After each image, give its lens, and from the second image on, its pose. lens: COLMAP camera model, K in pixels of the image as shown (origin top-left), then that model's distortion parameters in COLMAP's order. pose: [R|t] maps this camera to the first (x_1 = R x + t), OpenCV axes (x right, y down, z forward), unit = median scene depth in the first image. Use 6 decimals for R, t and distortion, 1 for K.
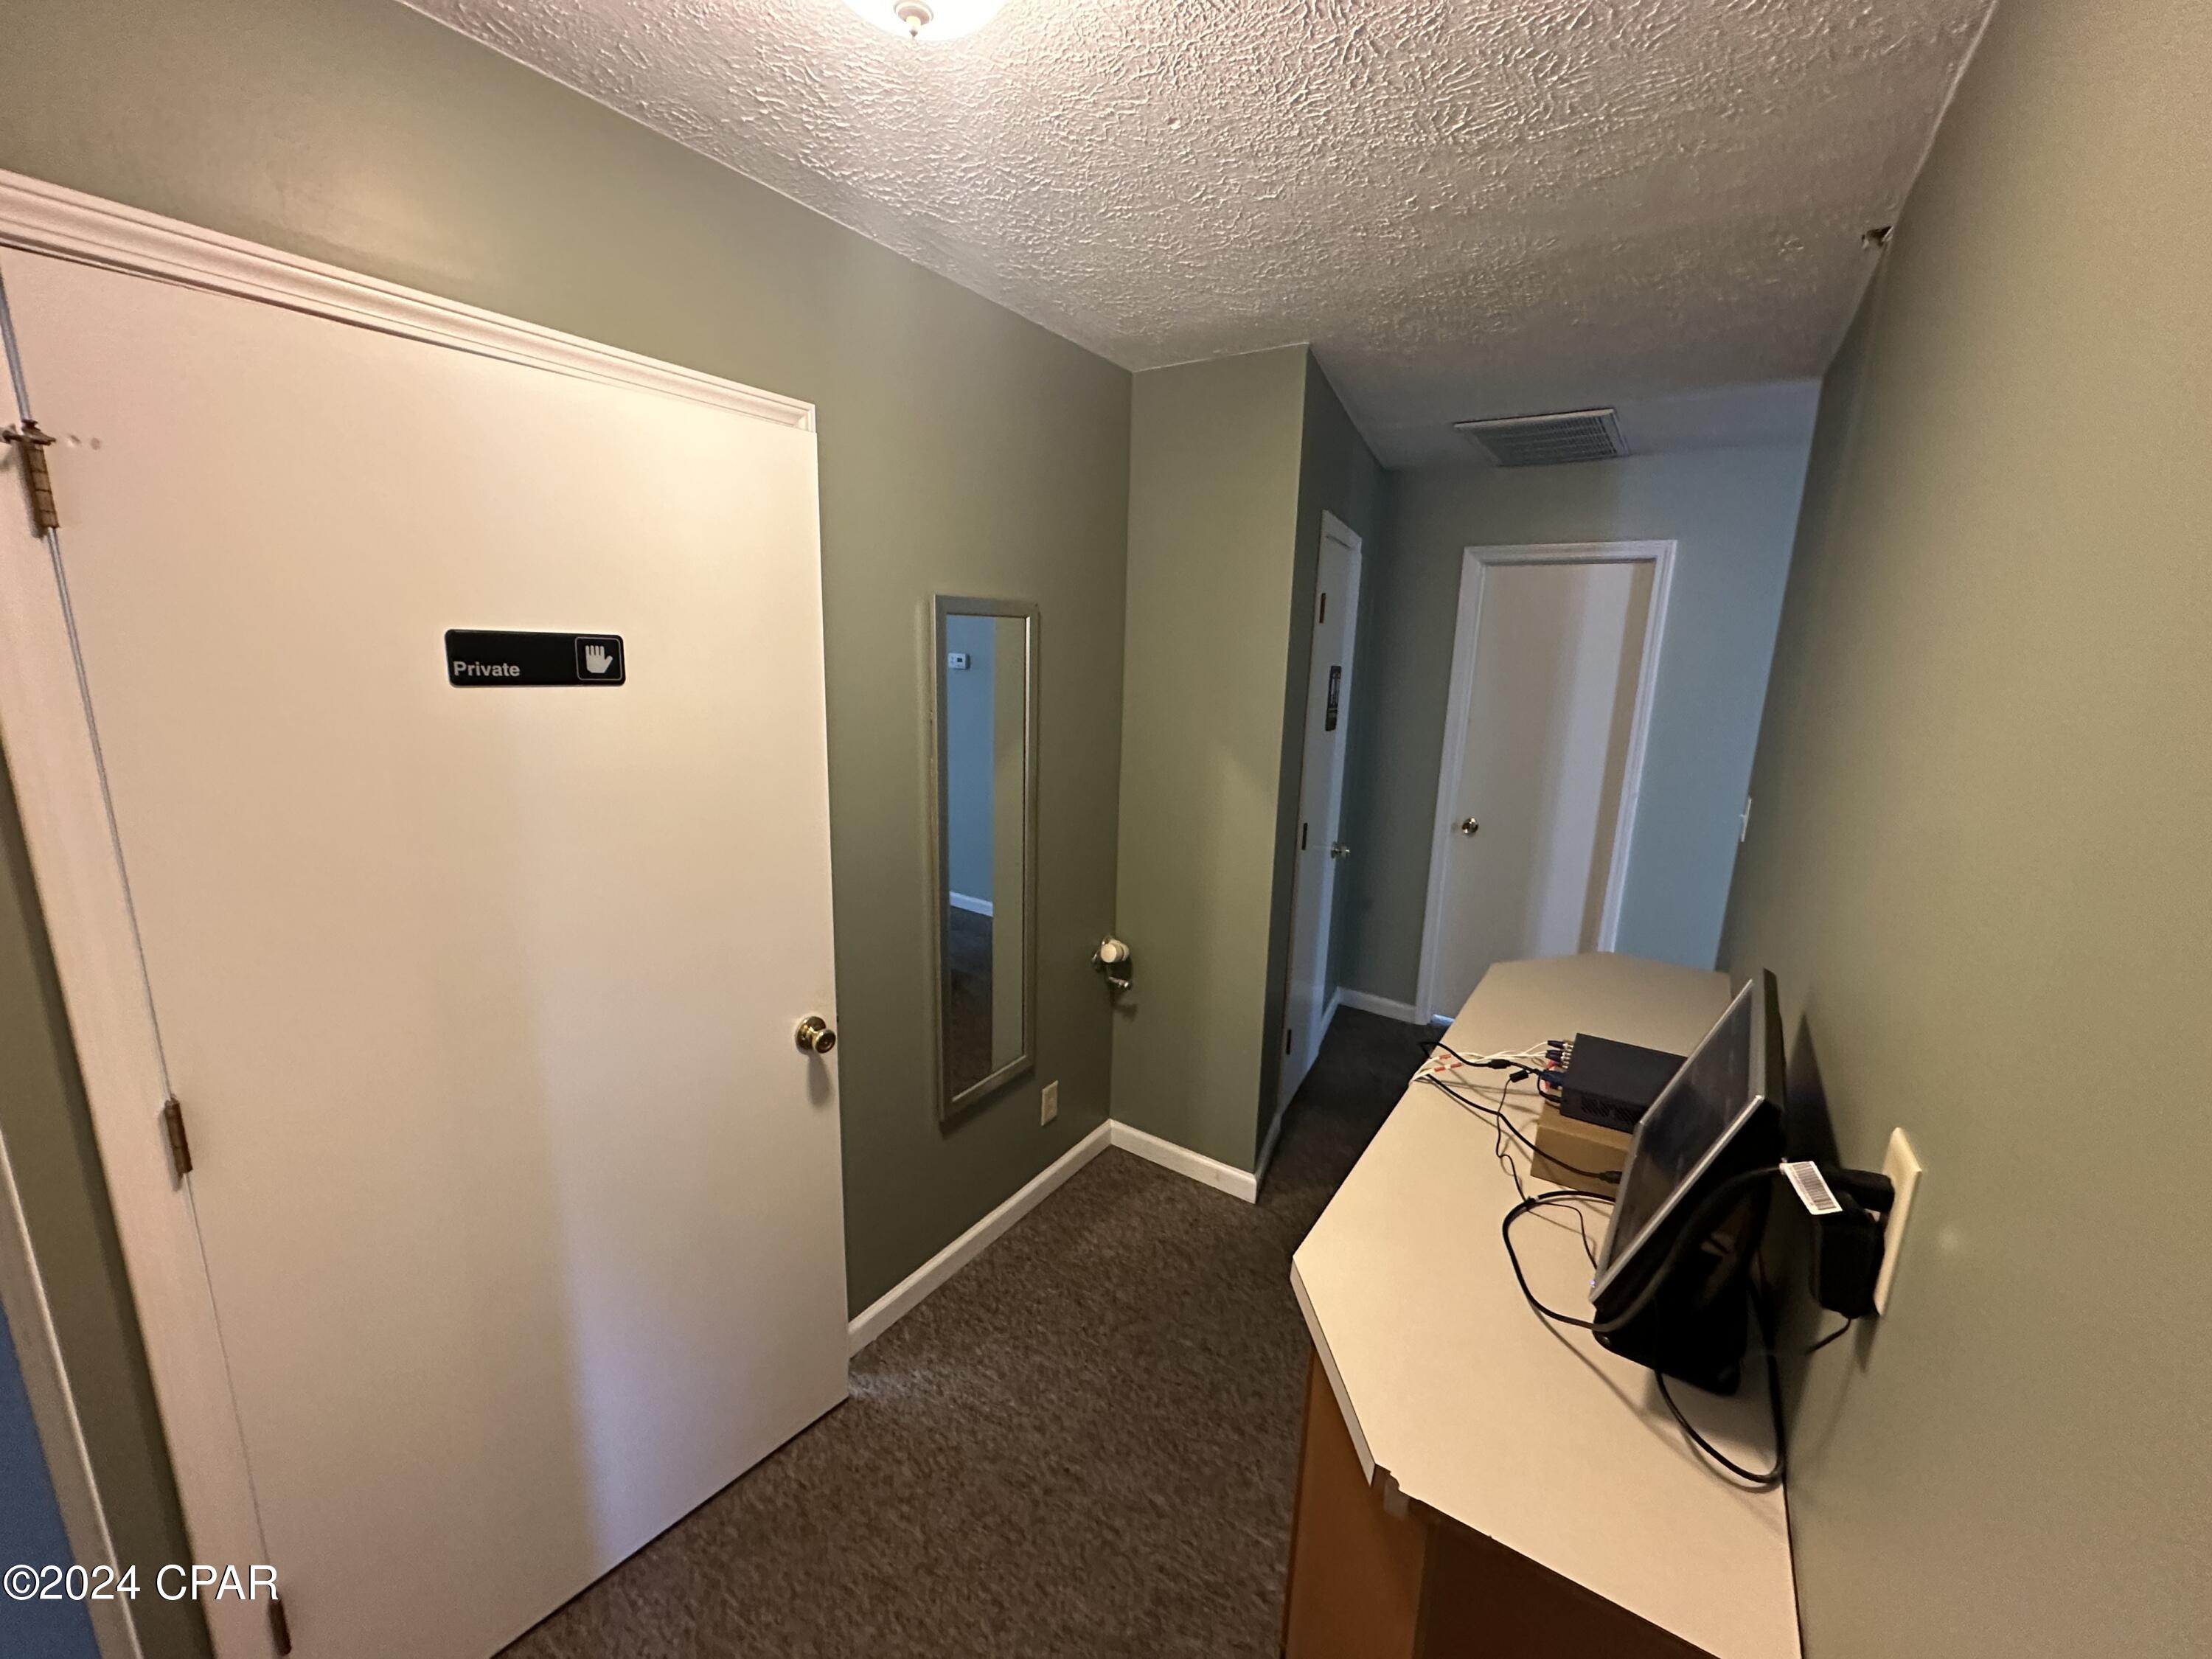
lens RADIAL K [[878.8, 0, 1106.0], [0, 878.8, 829.5], [0, 0, 1]] dist [-0.000498, -0.000322]
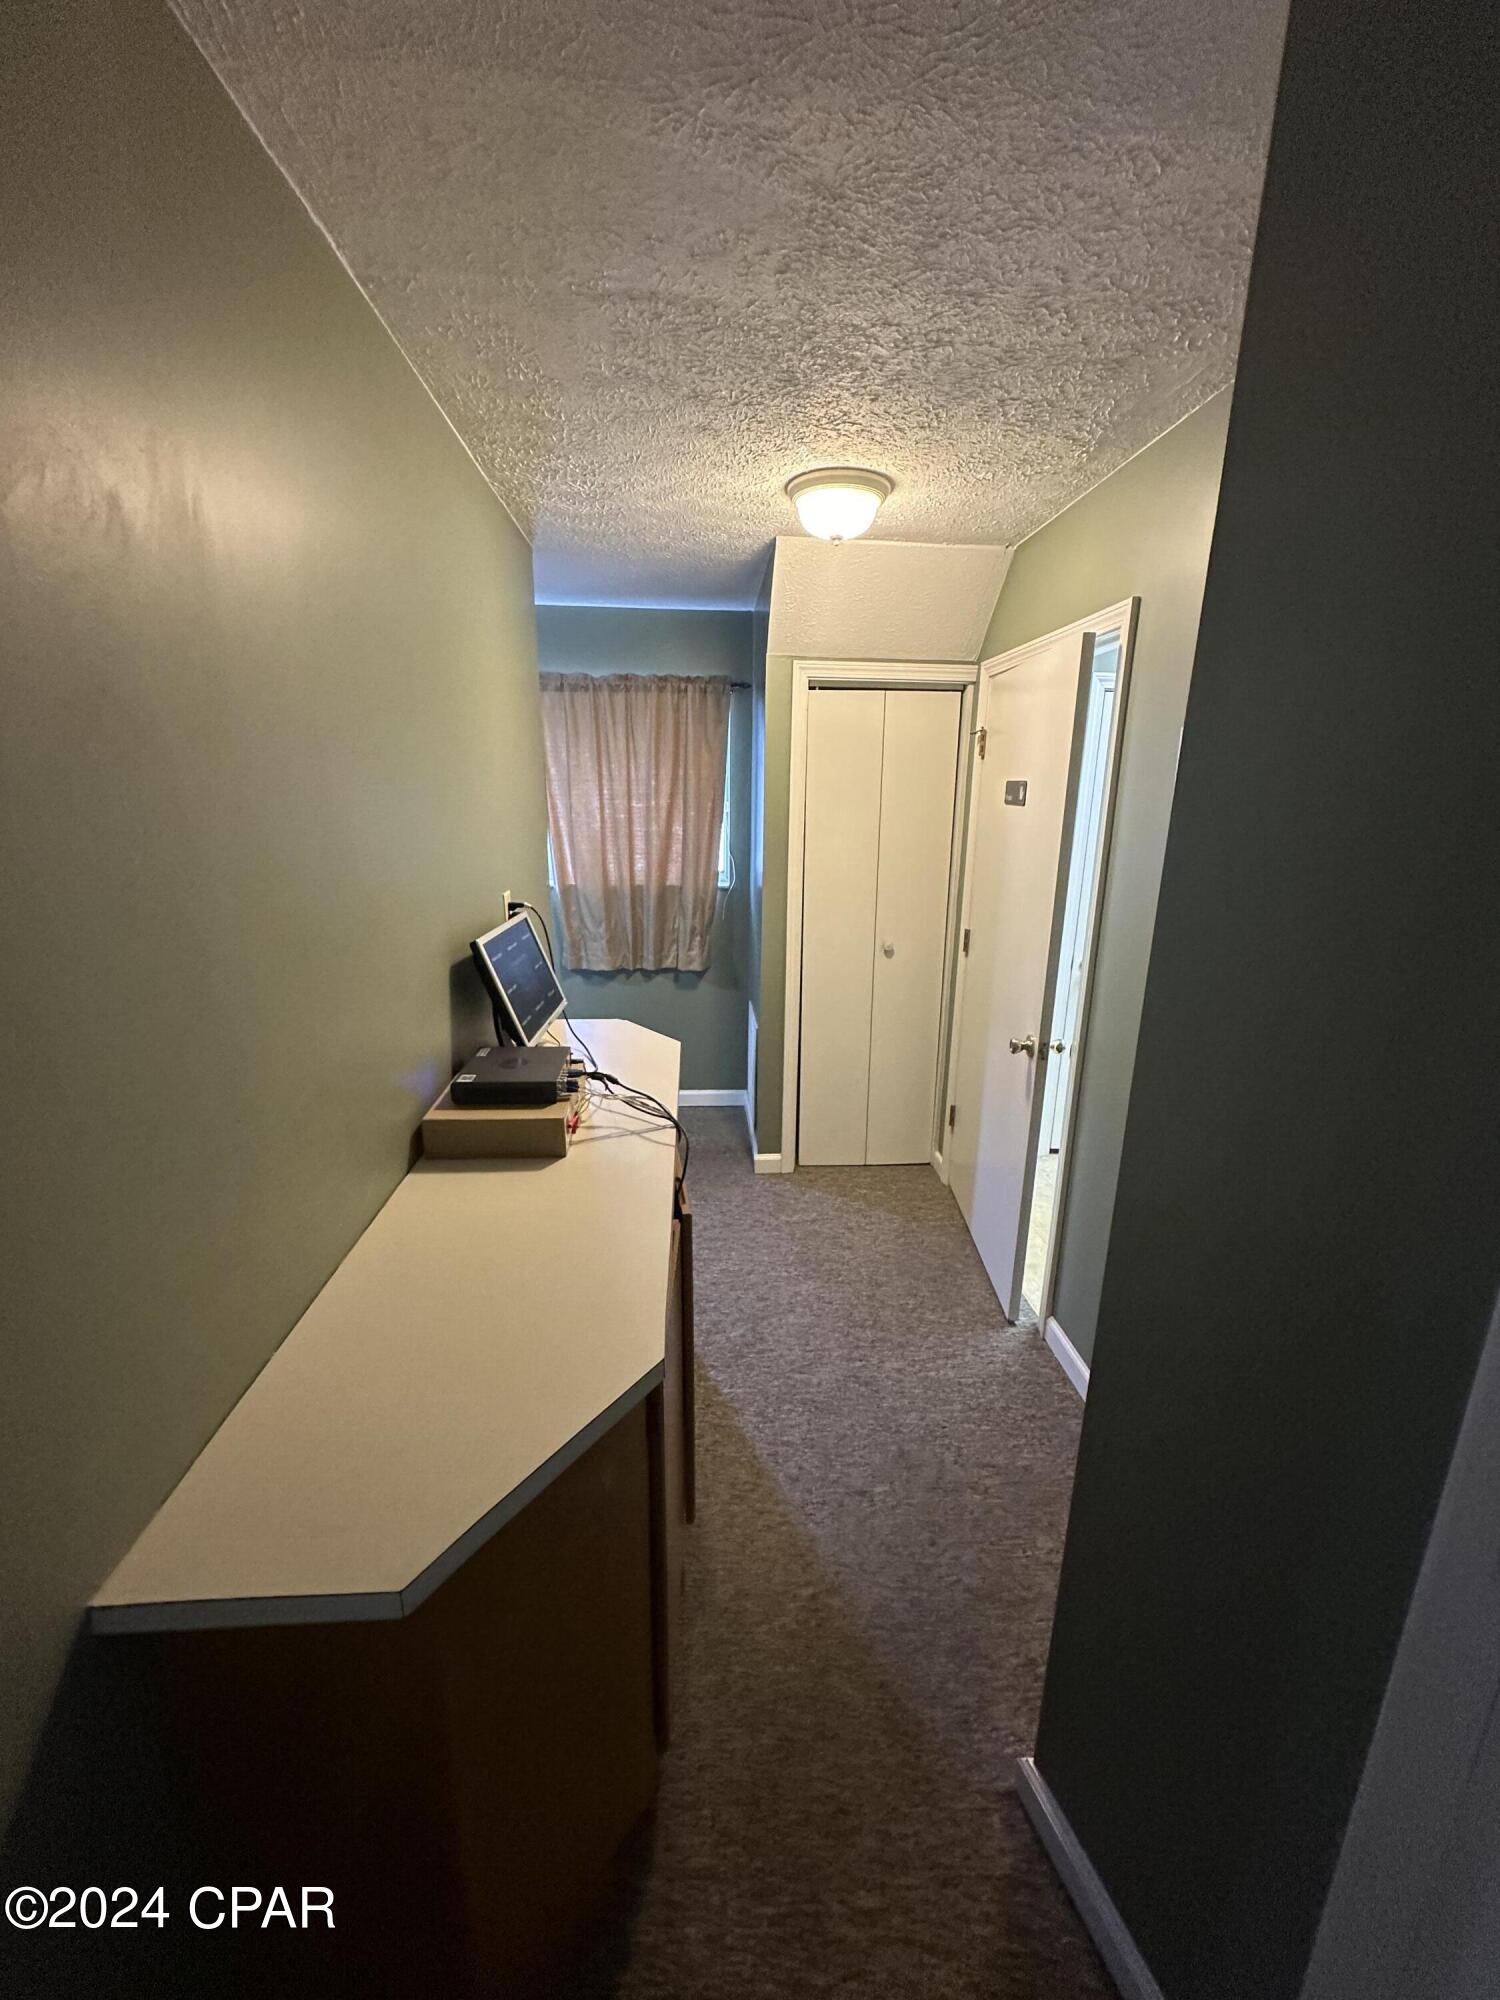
lens RADIAL K [[794.6, 0, 750.0], [0, 794.6, 1000.0], [0, 0, 1]] dist [-0.000498, -0.000322]
pose [[-0.793621, 0.114489, -0.597543, 0.792042], [-0.162612, 0.906491, 0.389656, -0.272147], [0.586279, 0.406407, -0.700793, 1.539442]]
